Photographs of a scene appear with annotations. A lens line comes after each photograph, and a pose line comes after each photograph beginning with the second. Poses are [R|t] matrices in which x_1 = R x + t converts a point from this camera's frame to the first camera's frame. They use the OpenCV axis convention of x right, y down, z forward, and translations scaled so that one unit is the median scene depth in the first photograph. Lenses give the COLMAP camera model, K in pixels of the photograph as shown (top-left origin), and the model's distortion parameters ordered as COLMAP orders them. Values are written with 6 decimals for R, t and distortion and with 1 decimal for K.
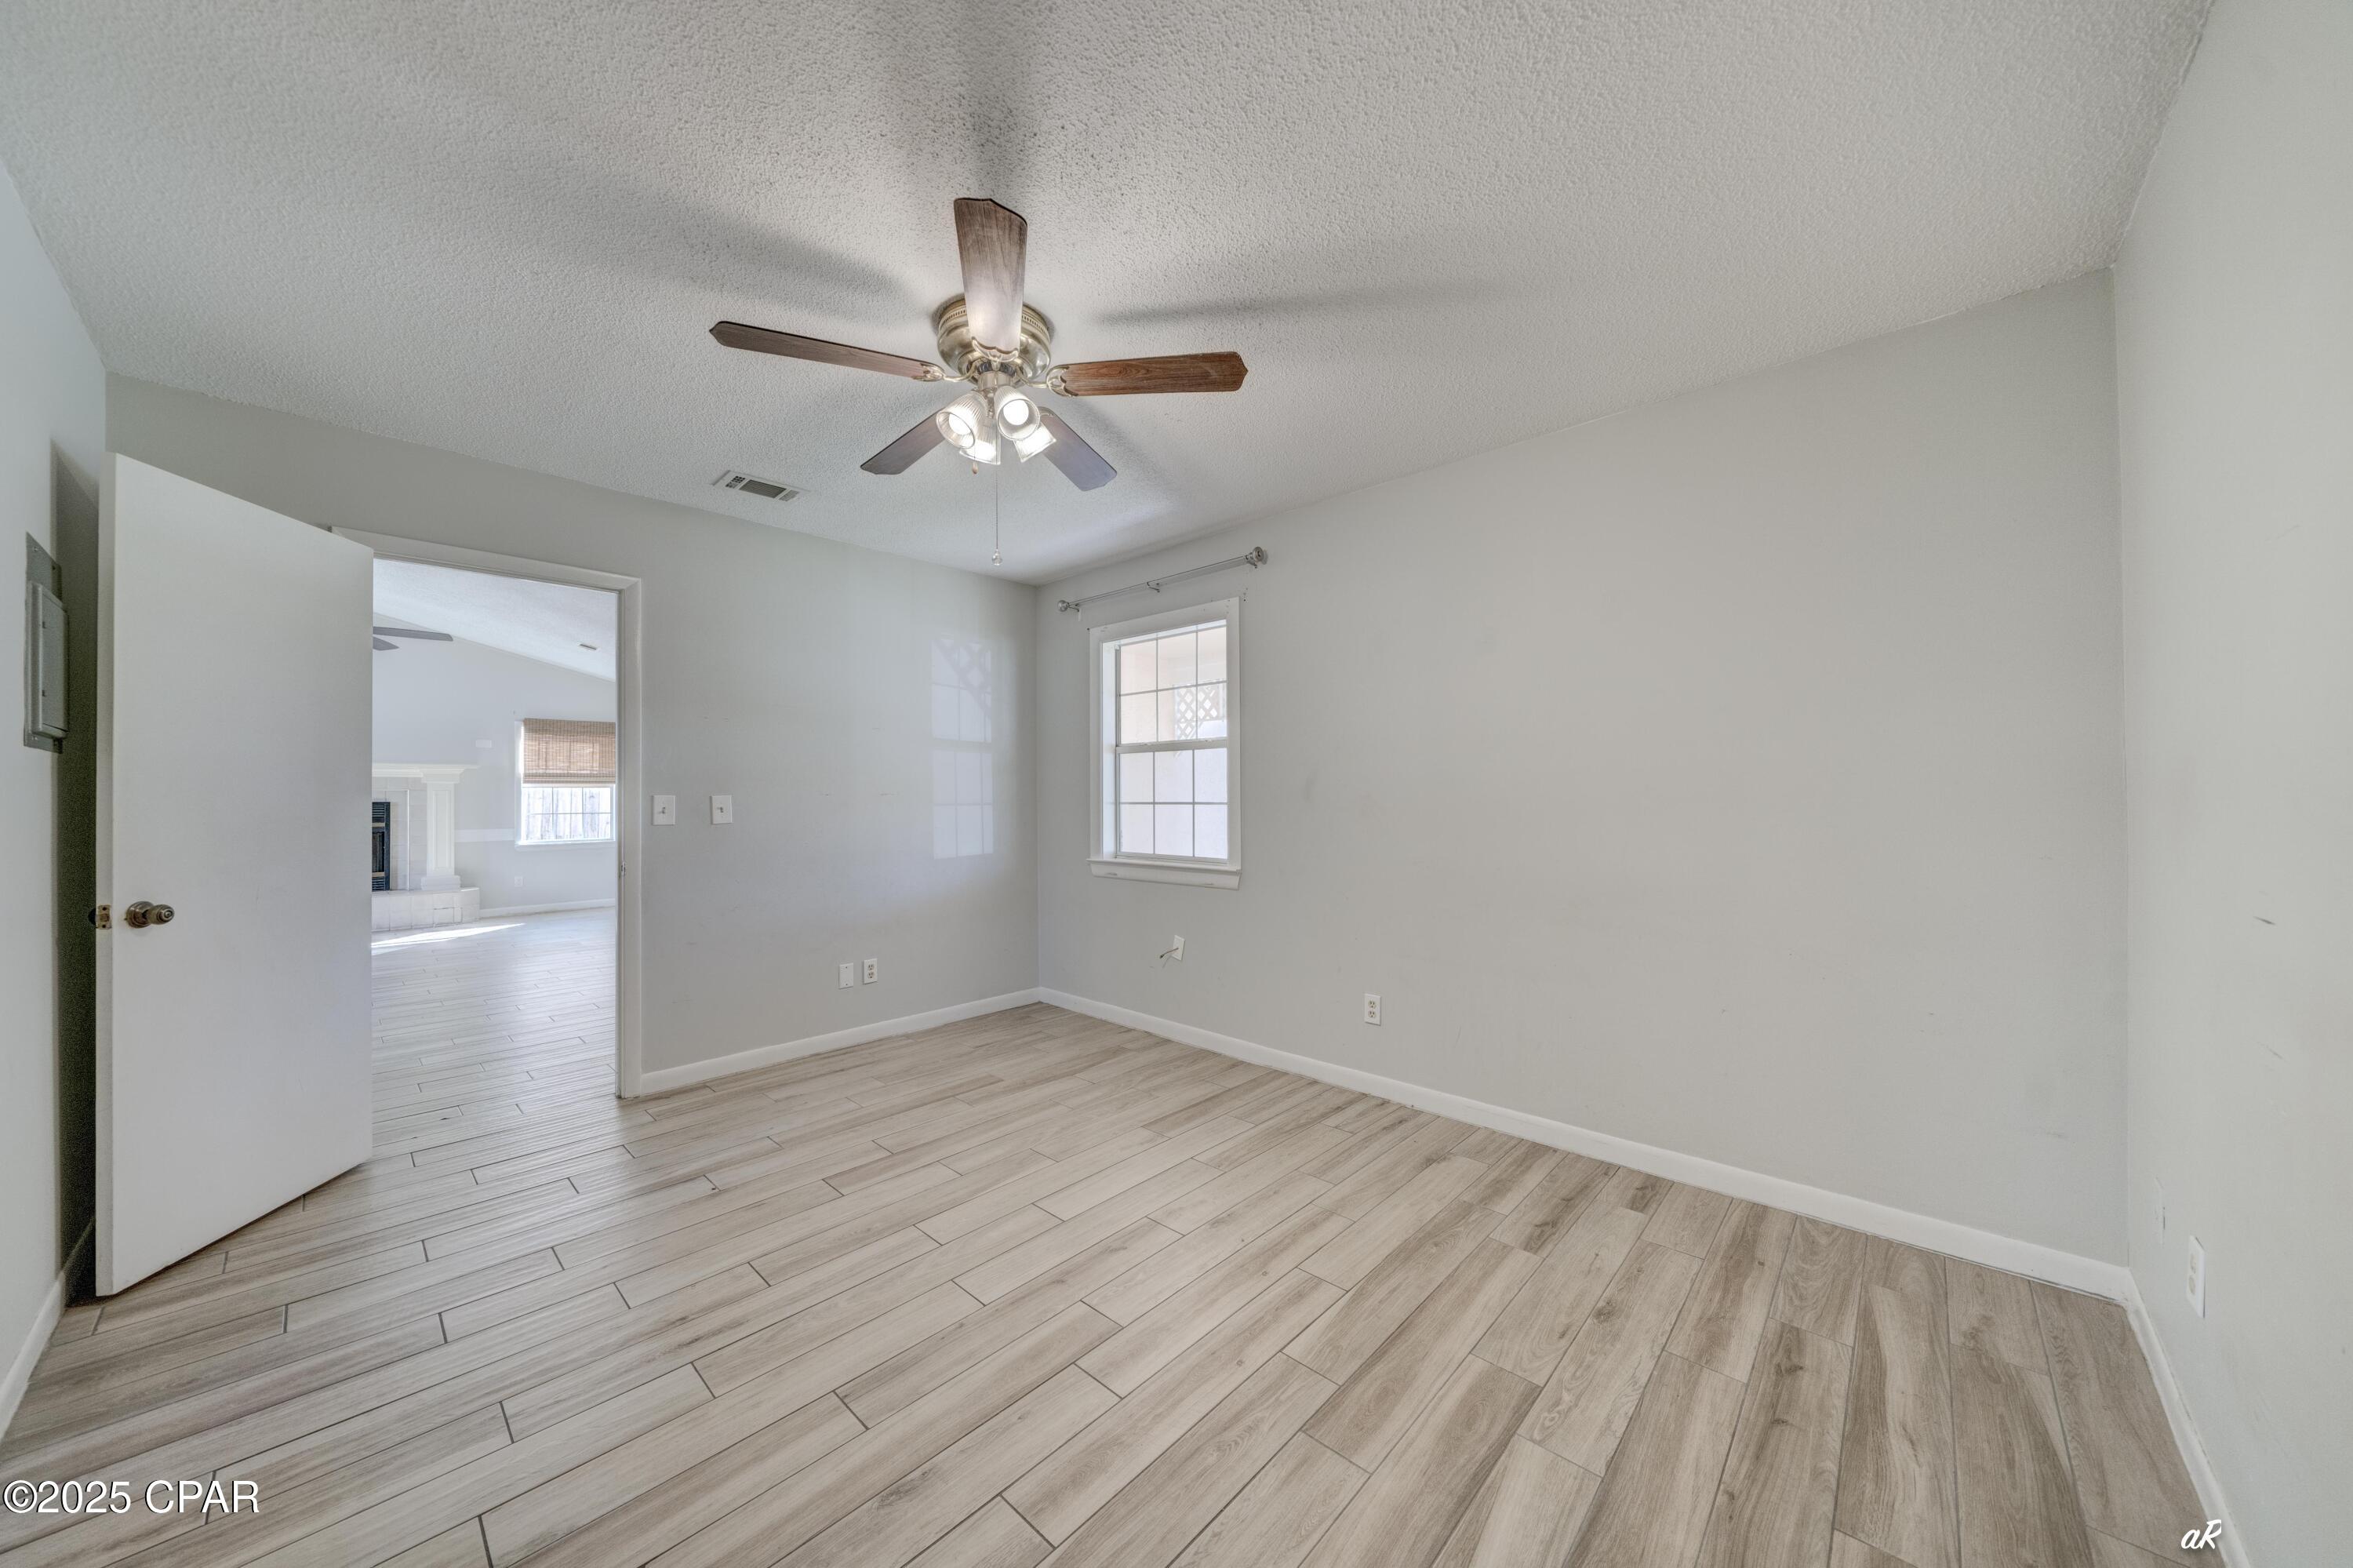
lens RADIAL K [[833.4, 0, 1156.8], [0, 833.4, 796.8], [0, 0, 1]] dist [-0.001791, -0.000335]
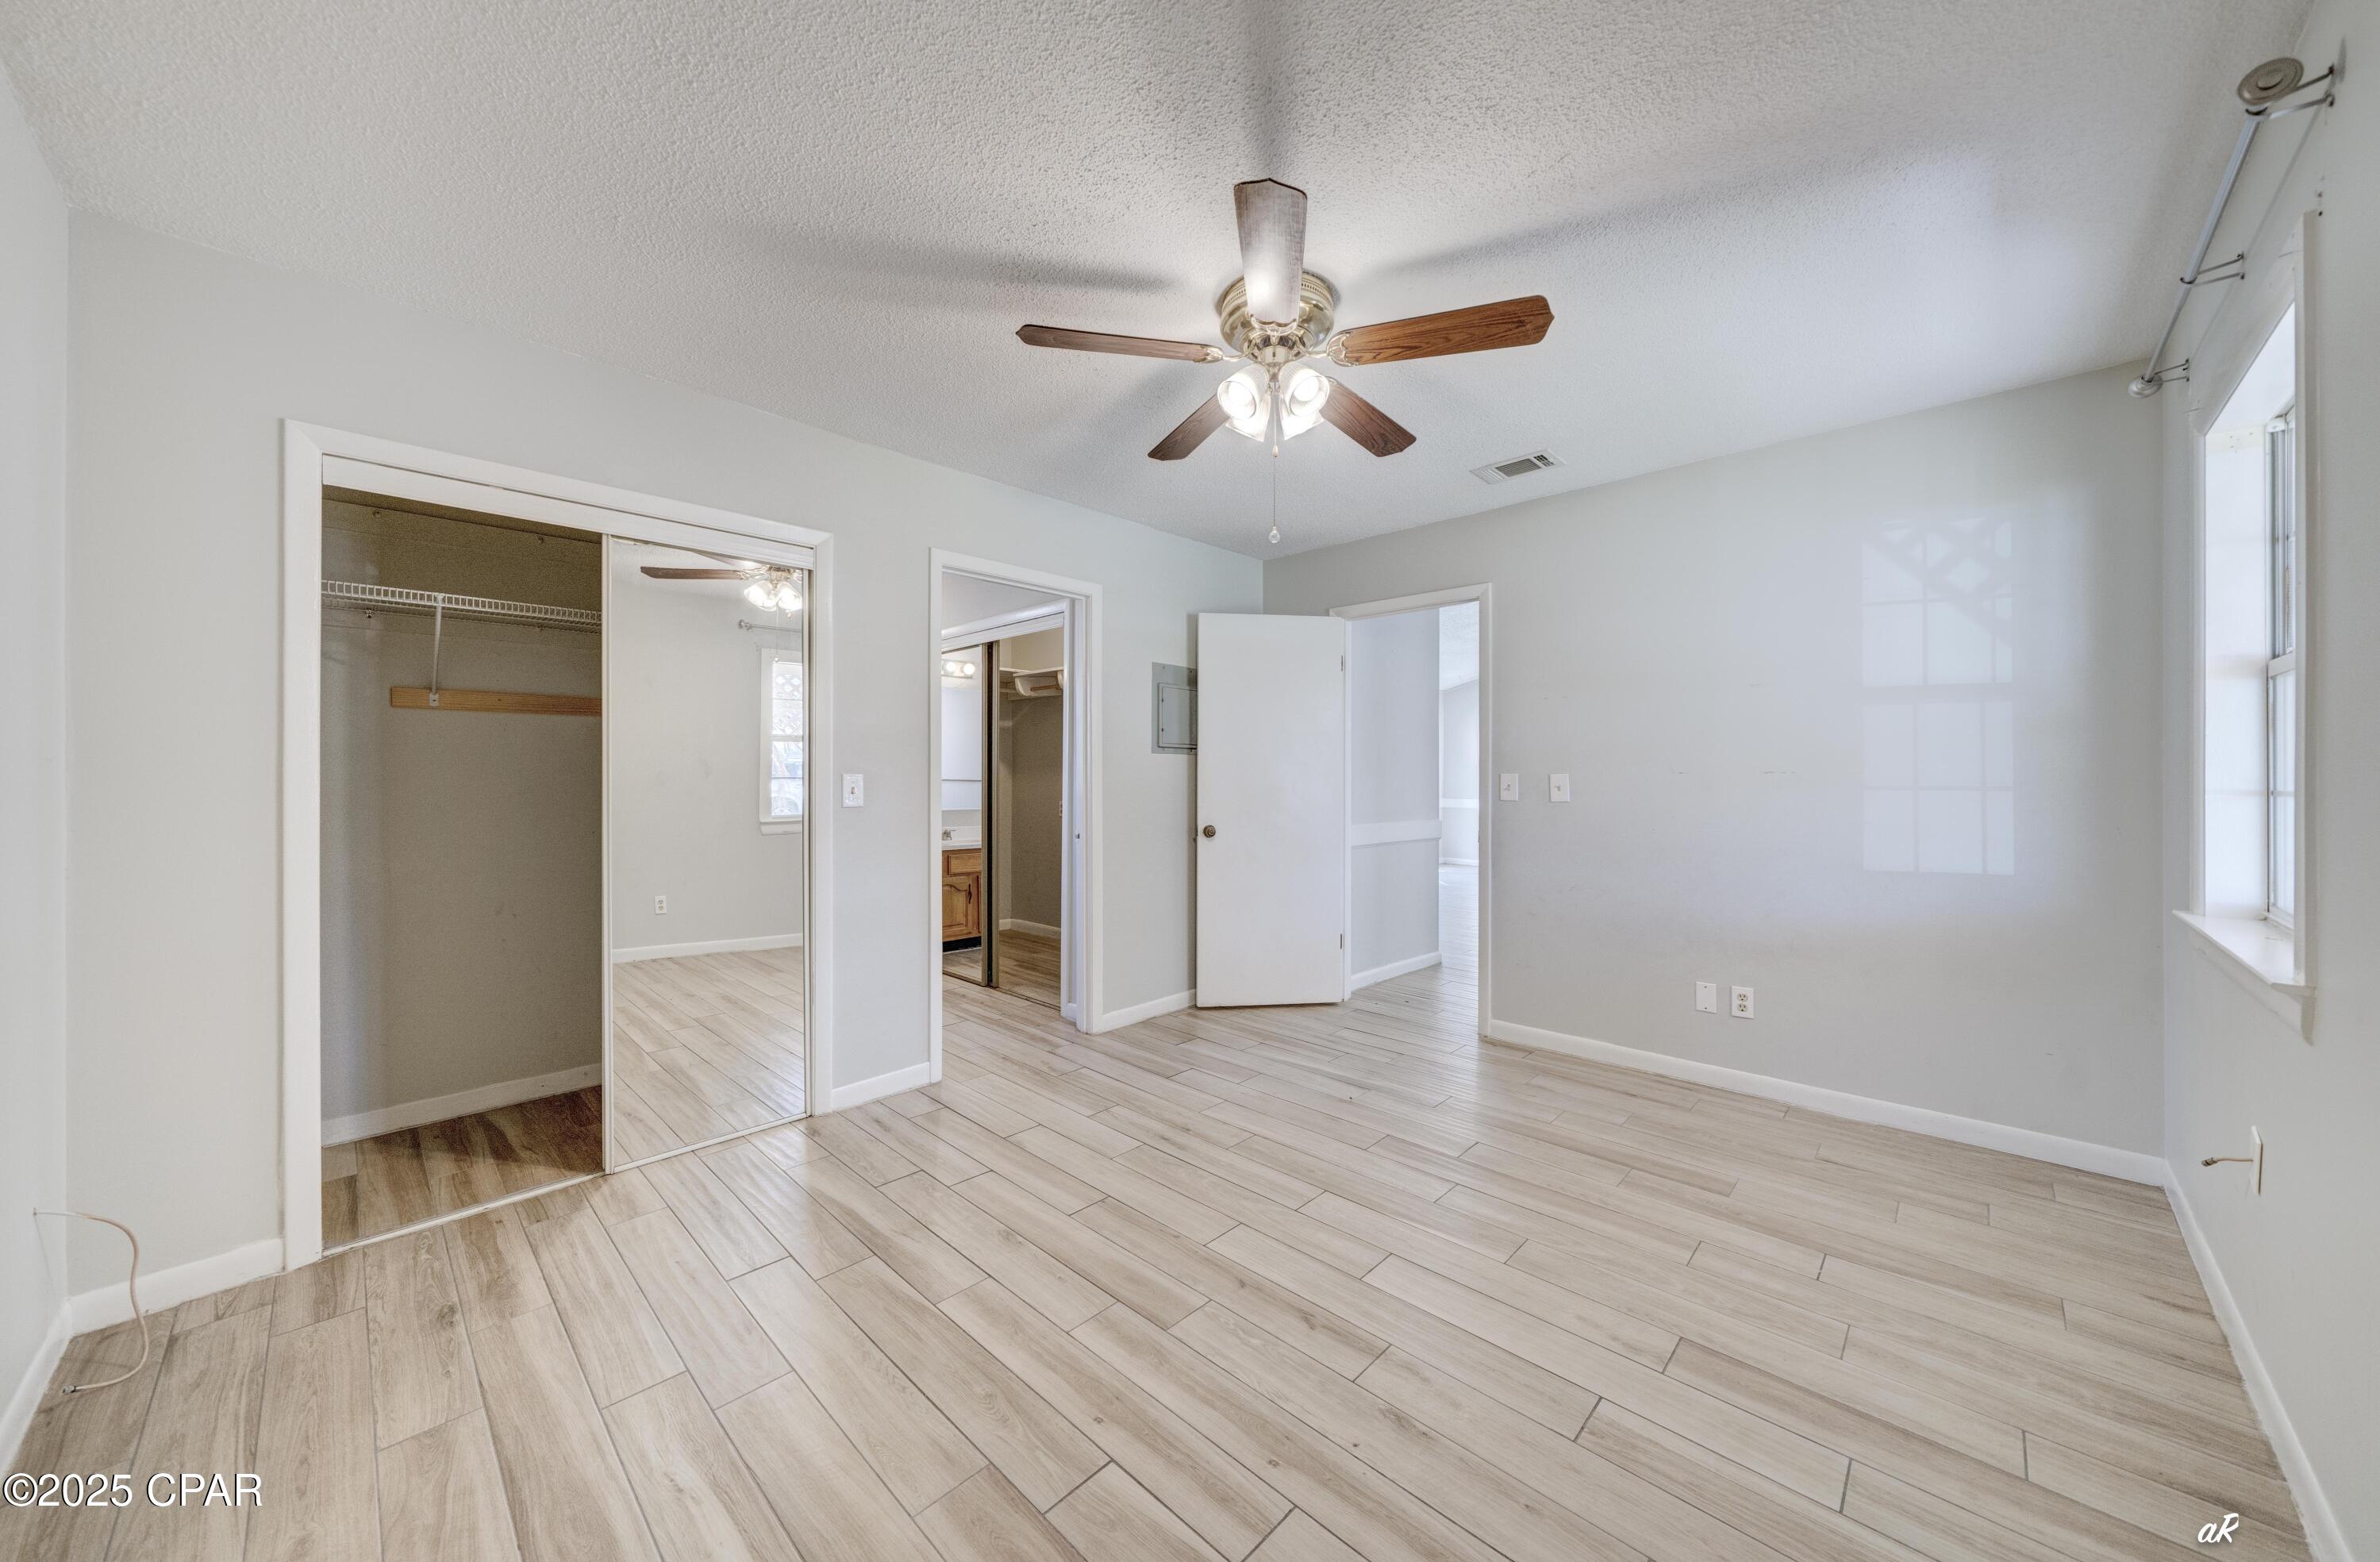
lens RADIAL K [[847.2, 0, 1190.0], [0, 847.2, 781.0], [0, 0, 1]] dist [-0.006815, -0.000022]
pose [[-0.038462, 0.010054, -0.999209, 0.552222], [-0.000741, 0.999949, 0.010090, -0.003317], [0.999260, 0.001129, -0.038453, 0.635486]]
